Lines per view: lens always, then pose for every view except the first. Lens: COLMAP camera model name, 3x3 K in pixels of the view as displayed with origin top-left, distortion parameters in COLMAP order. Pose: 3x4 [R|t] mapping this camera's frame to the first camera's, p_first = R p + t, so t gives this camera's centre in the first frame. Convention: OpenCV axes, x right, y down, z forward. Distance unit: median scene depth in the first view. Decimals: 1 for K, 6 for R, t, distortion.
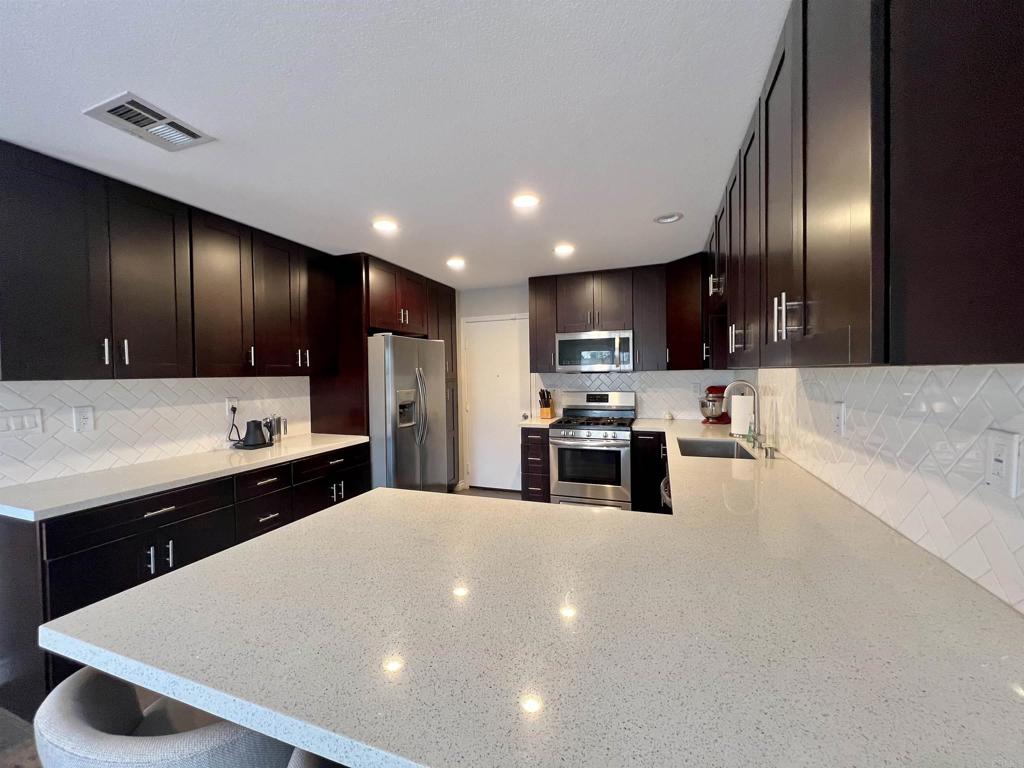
lens RADIAL K [[410.7, 0, 510.5], [0, 410.7, 385.5], [0, 0, 1]] dist [-0.001705, 0.000682]
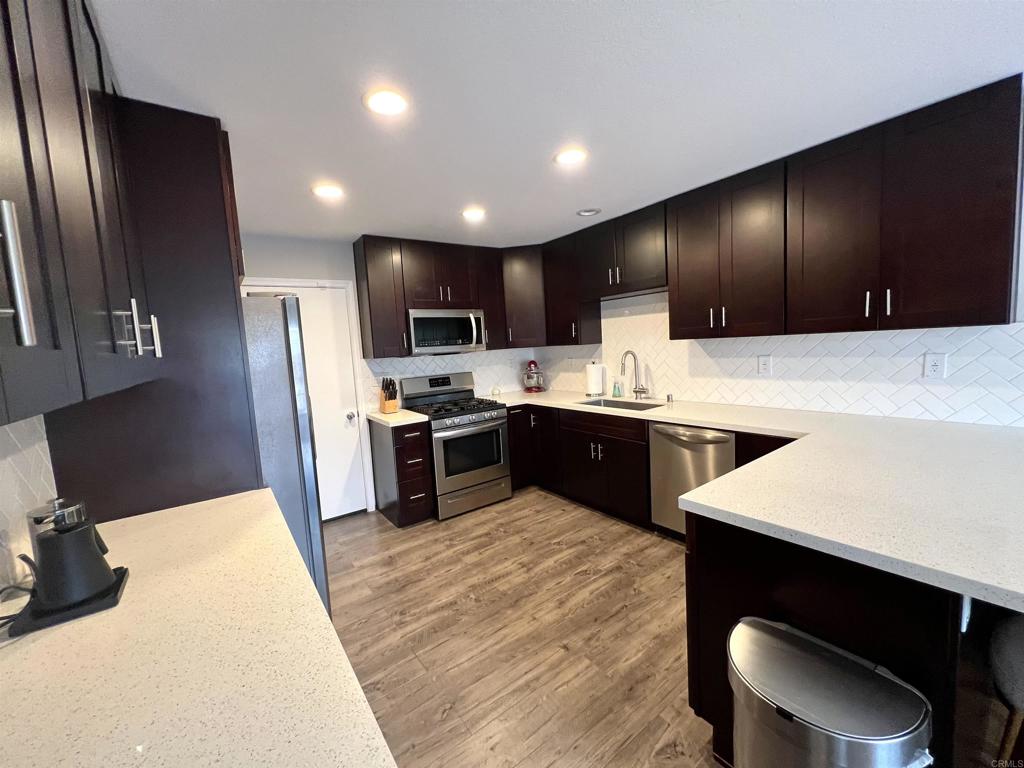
lens RADIAL K [[410.7, 0, 510.1], [0, 410.7, 381.3], [0, 0, 1]] dist [-0.001705, 0.000682]
pose [[0.559141, -0.094868, 0.823627, -0.492945], [0.079292, 0.994997, 0.060777, -0.014990], [-0.825272, 0.031325, 0.563866, 0.368284]]
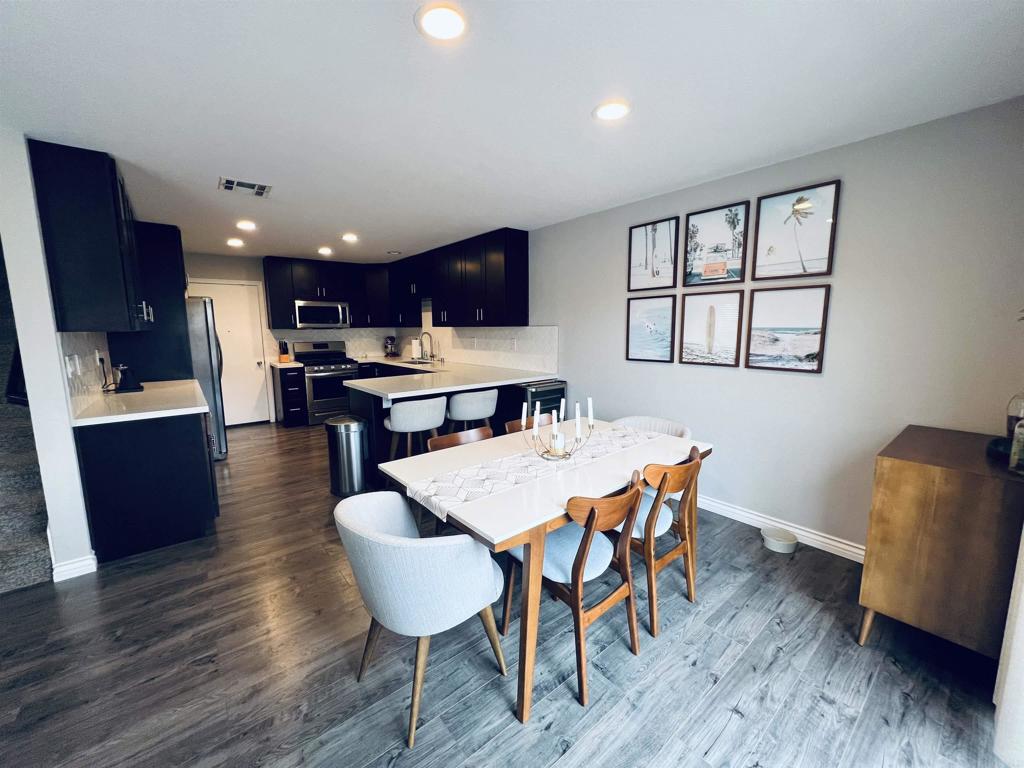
lens RADIAL K [[410.7, 0, 504.7], [0, 410.7, 381.9], [0, 0, 1]] dist [-0.001705, 0.000682]
pose [[0.524362, -0.104650, 0.845040, -0.757249], [0.028636, 0.994025, 0.105331, 0.023742], [-0.851014, -0.031033, 0.524226, -0.378151]]
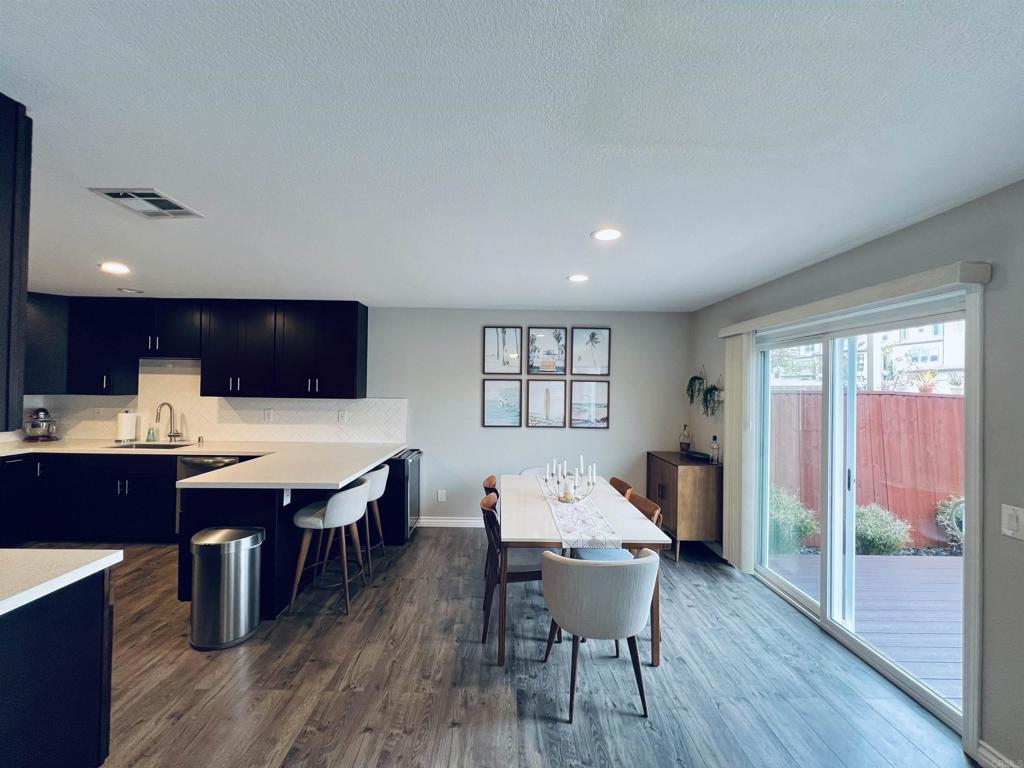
lens RADIAL K [[410.7, 0, 505.9], [0, 410.7, 382.9], [0, 0, 1]] dist [-0.001705, 0.000682]
pose [[-0.334998, 0.016923, 0.942067, -0.943894], [0.020330, 0.999736, -0.010729, -0.028164], [-0.941999, 0.015558, -0.335254, 0.167455]]
